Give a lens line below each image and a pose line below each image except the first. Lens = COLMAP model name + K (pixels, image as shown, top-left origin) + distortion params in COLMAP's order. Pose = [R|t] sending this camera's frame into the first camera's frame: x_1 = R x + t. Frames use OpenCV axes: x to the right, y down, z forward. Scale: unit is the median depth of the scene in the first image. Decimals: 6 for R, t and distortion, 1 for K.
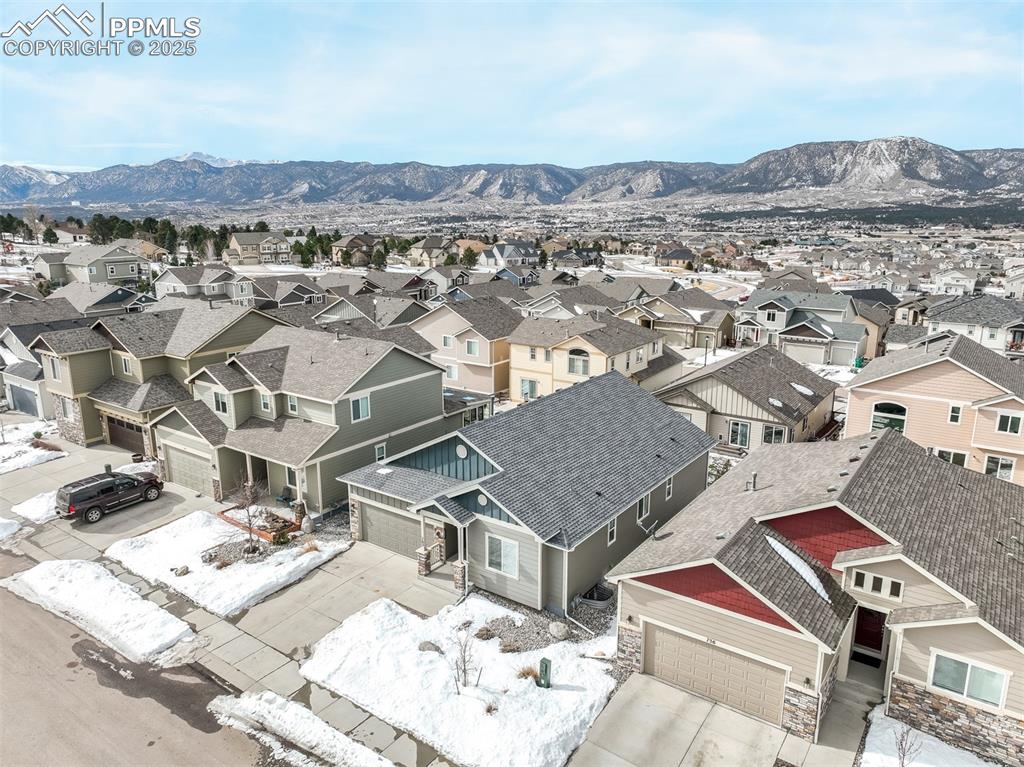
lens RADIAL K [[717.8, 0, 511.2], [0, 717.8, 382.6], [0, 0, 1]] dist [0.004006, 0.006154]
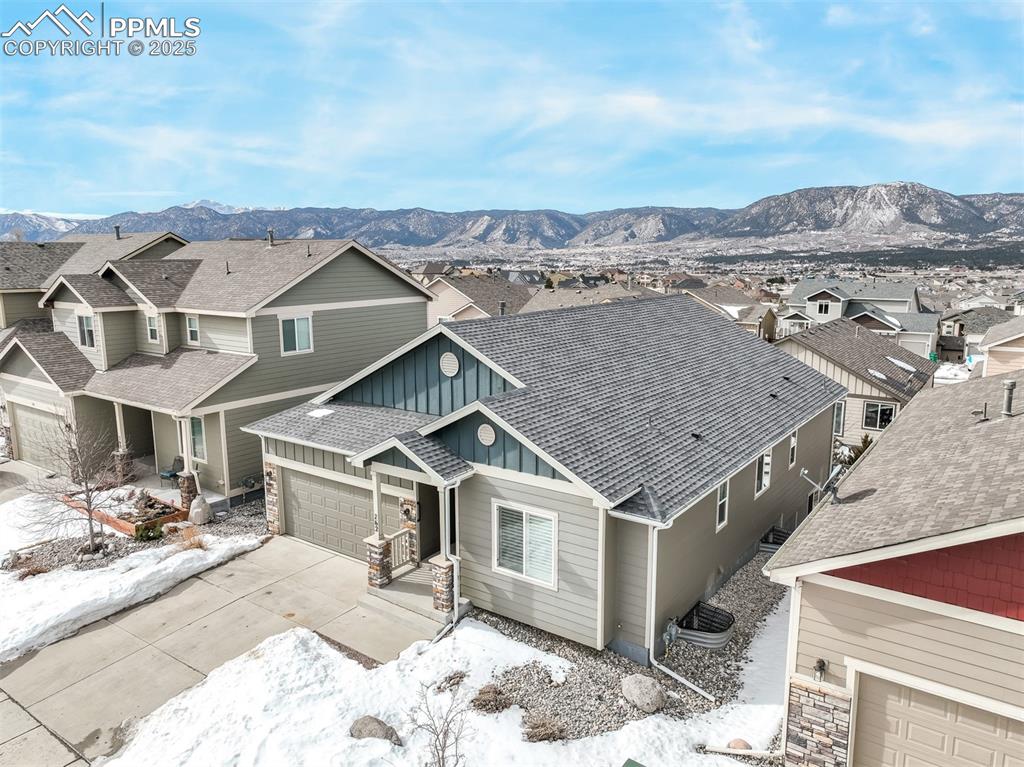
lens RADIAL K [[717.8, 0, 512.1], [0, 717.8, 382.8], [0, 0, 1]] dist [0.004006, 0.006154]
pose [[0.999994, -0.001385, -0.003194, -0.014806], [0.001181, 0.998007, -0.063088, 0.120103], [0.003275, 0.063084, 0.998003, 0.361124]]
